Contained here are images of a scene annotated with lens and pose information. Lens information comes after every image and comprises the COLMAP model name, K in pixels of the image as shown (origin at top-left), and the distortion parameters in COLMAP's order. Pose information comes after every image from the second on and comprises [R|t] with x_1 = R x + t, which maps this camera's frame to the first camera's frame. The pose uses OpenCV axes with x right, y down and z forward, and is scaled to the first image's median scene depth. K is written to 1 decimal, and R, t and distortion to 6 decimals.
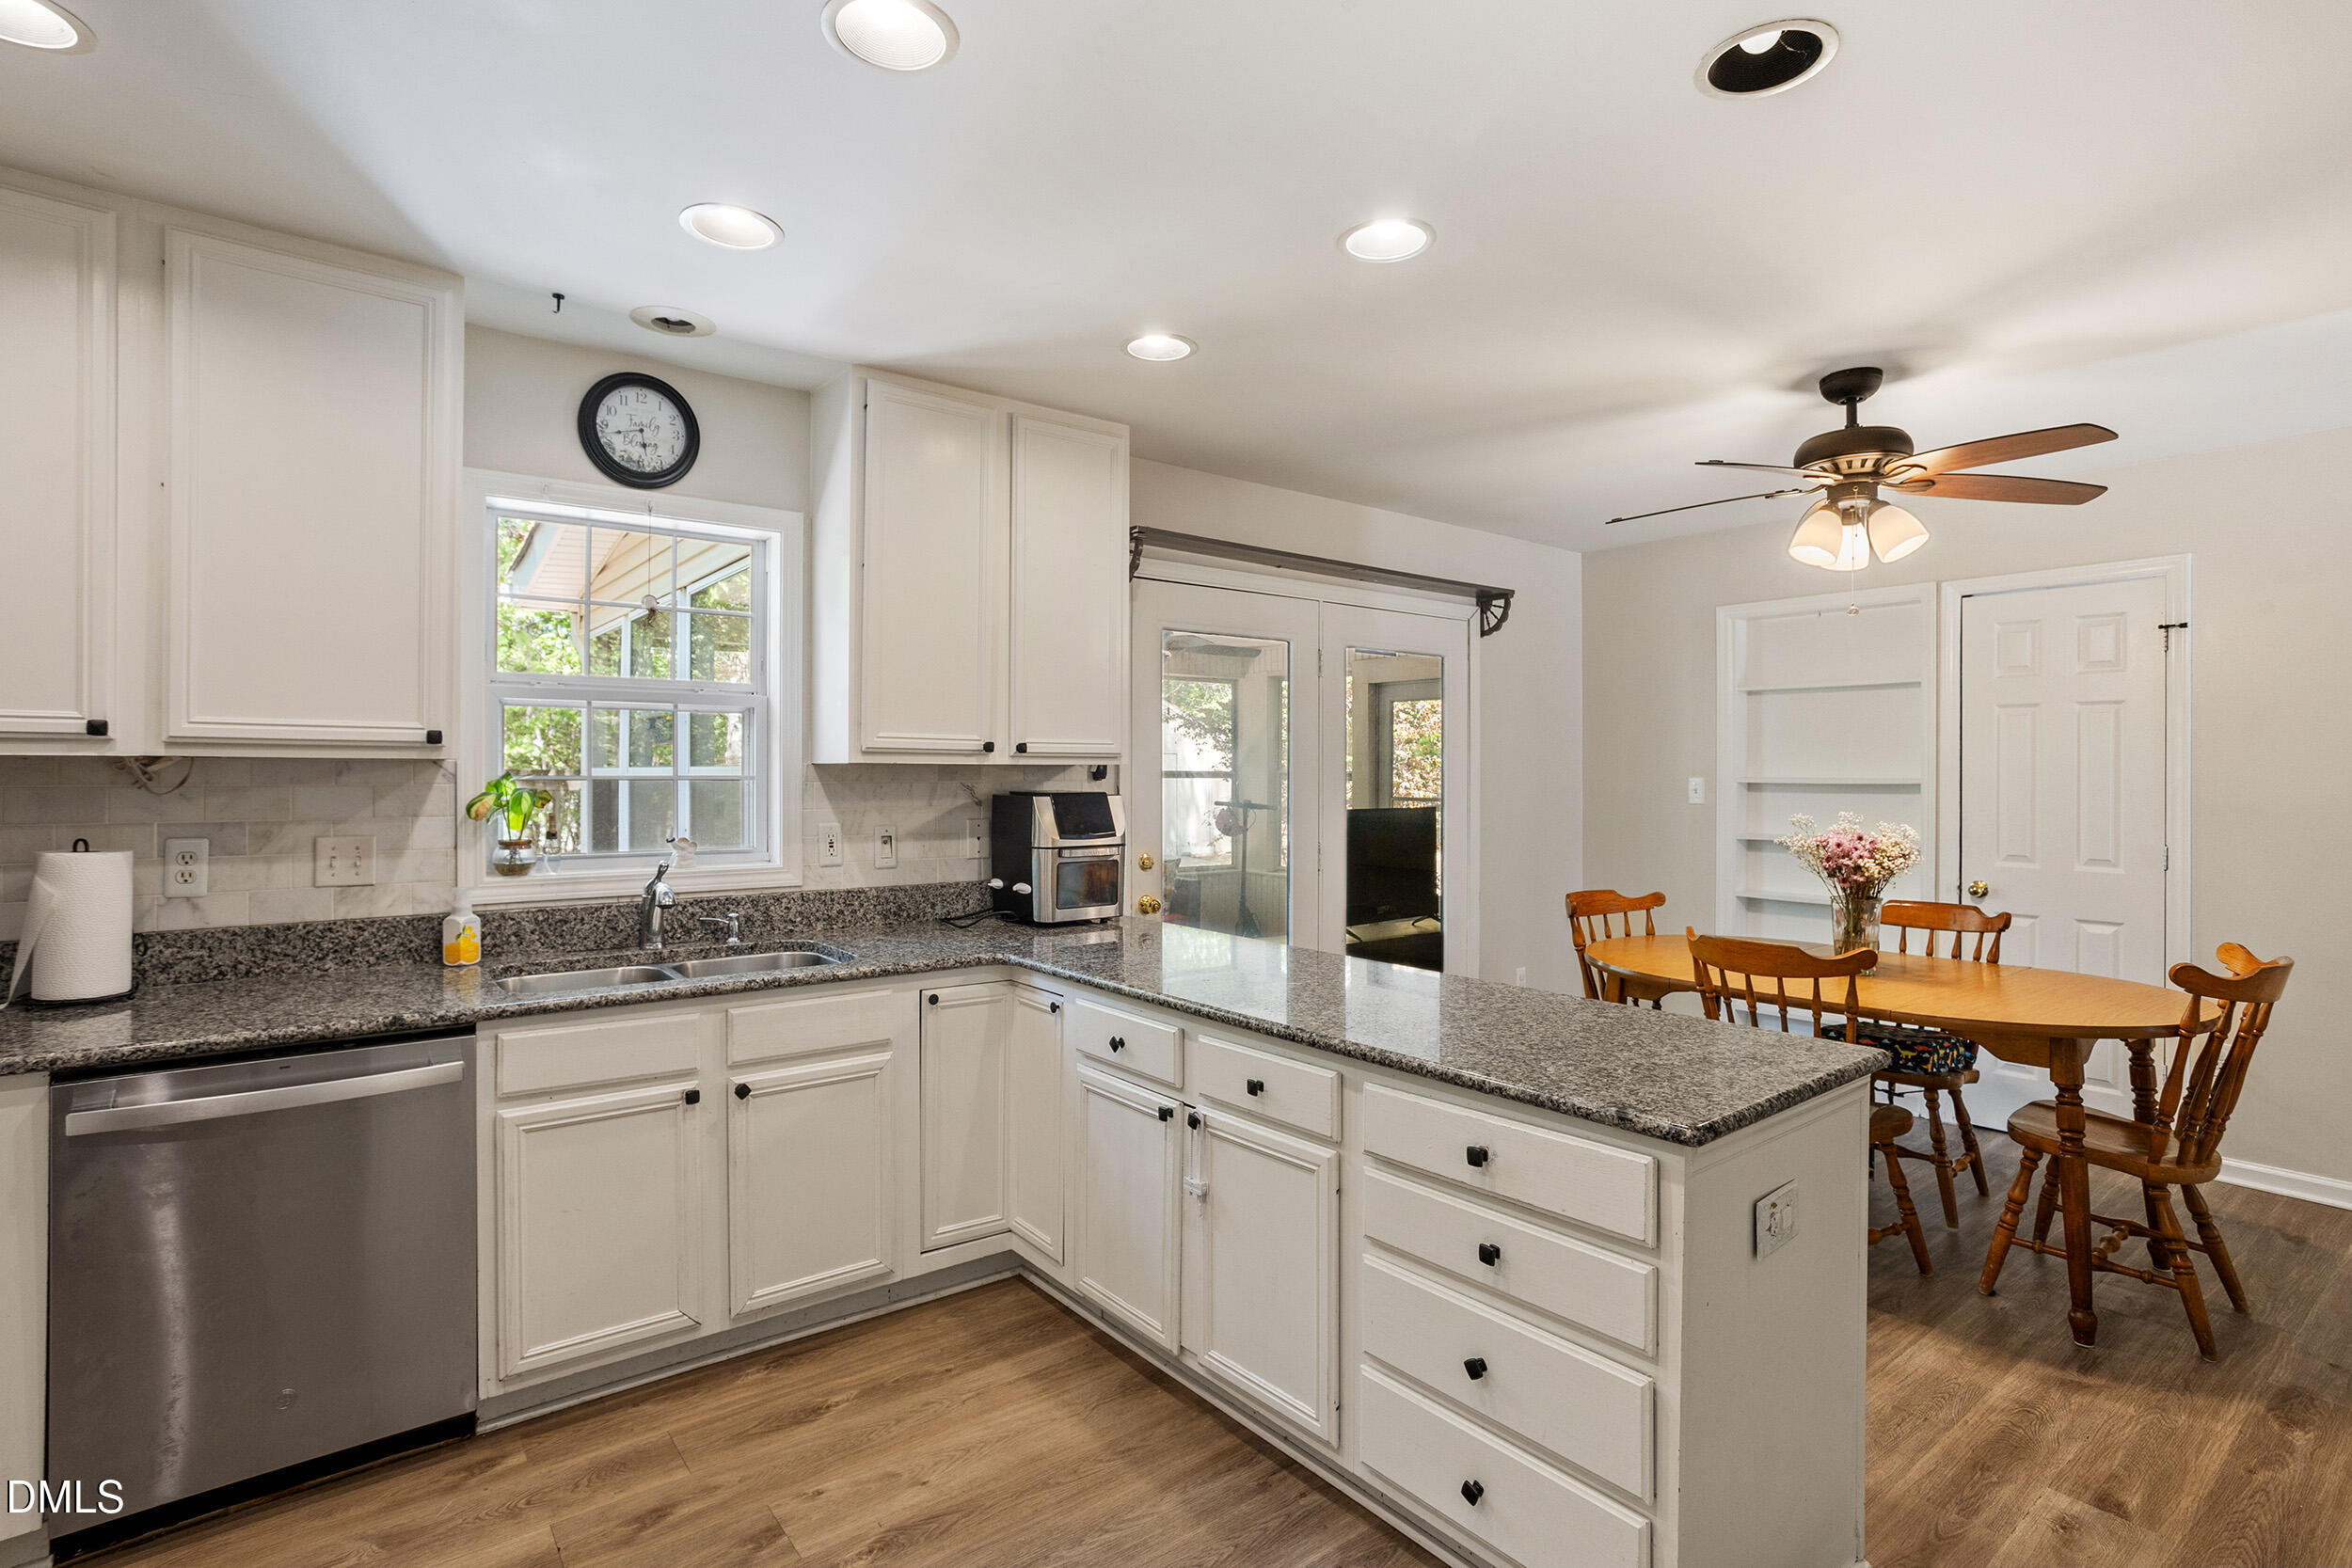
lens RADIAL K [[1142.6, 0, 1182.0], [0, 1142.6, 774.6], [0, 0, 1]] dist [-0.055090, 0.033640]
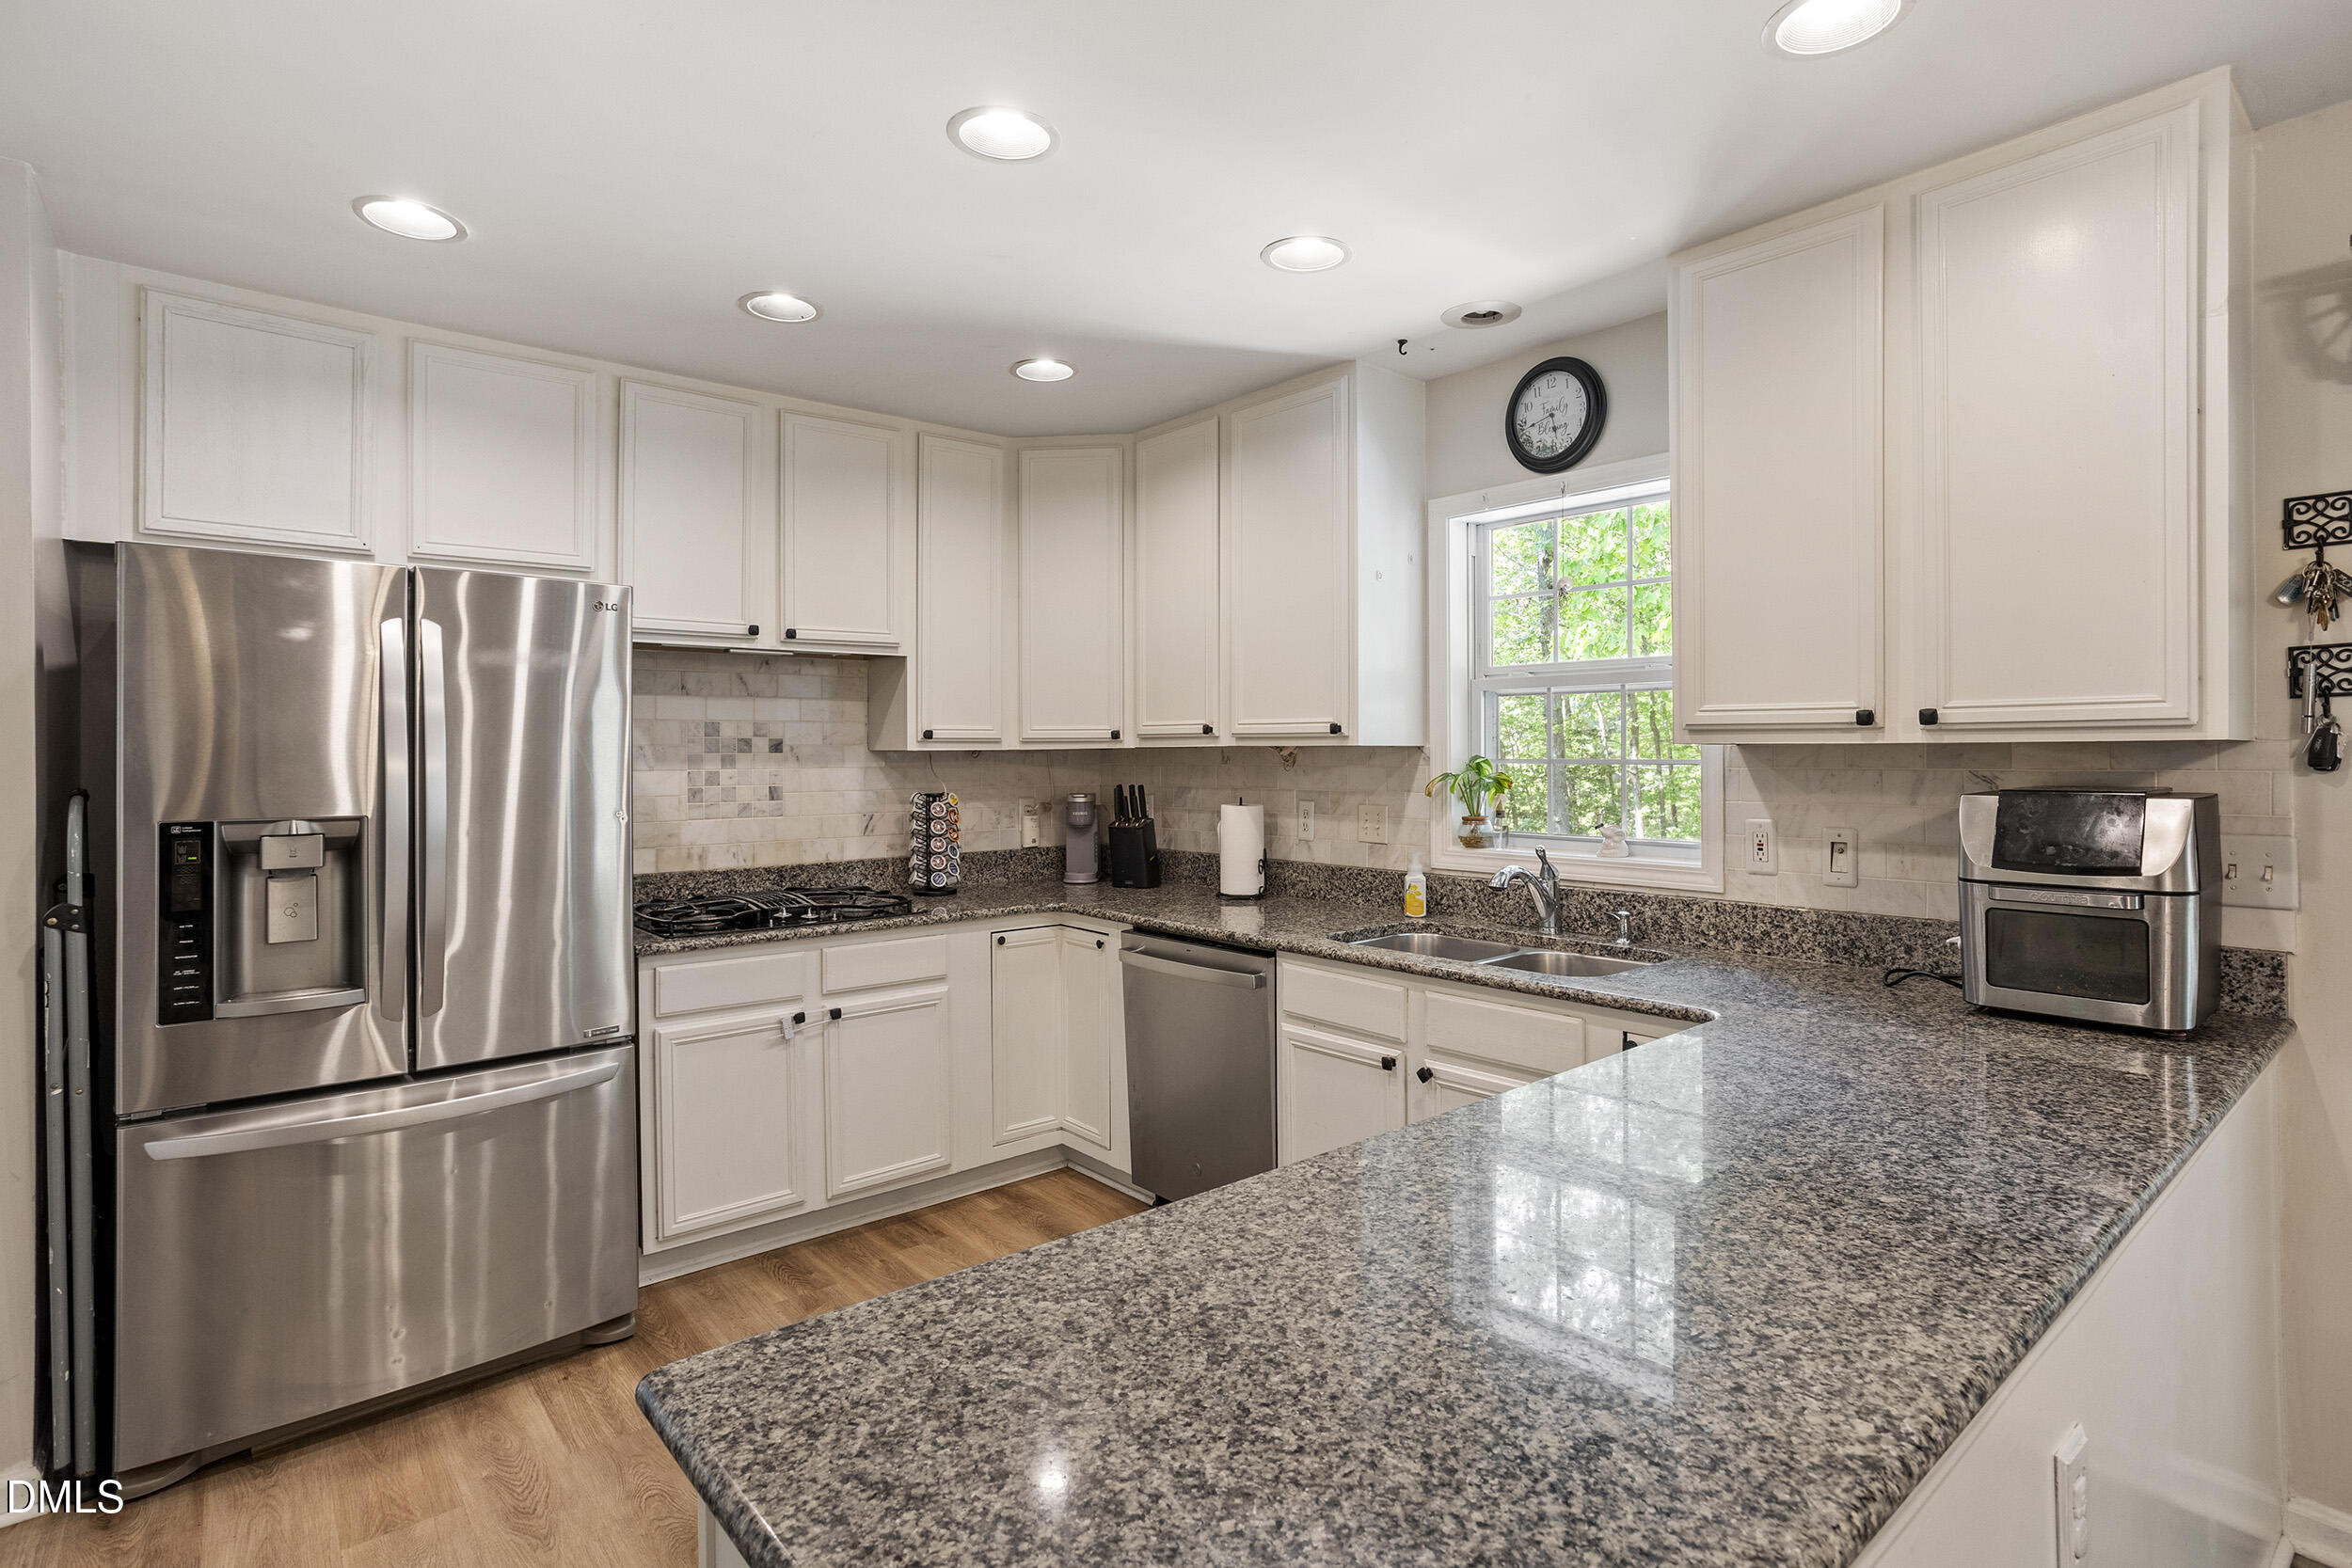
lens RADIAL K [[1162.0, 0, 1181.3], [0, 1162.0, 751.2], [0, 0, 1]] dist [-0.061868, 0.040405]
pose [[0.039120, -0.004948, -0.999222, 0.529994], [0.000095, 0.999988, -0.004949, -0.001309], [0.999234, 0.000099, 0.039120, 0.631476]]
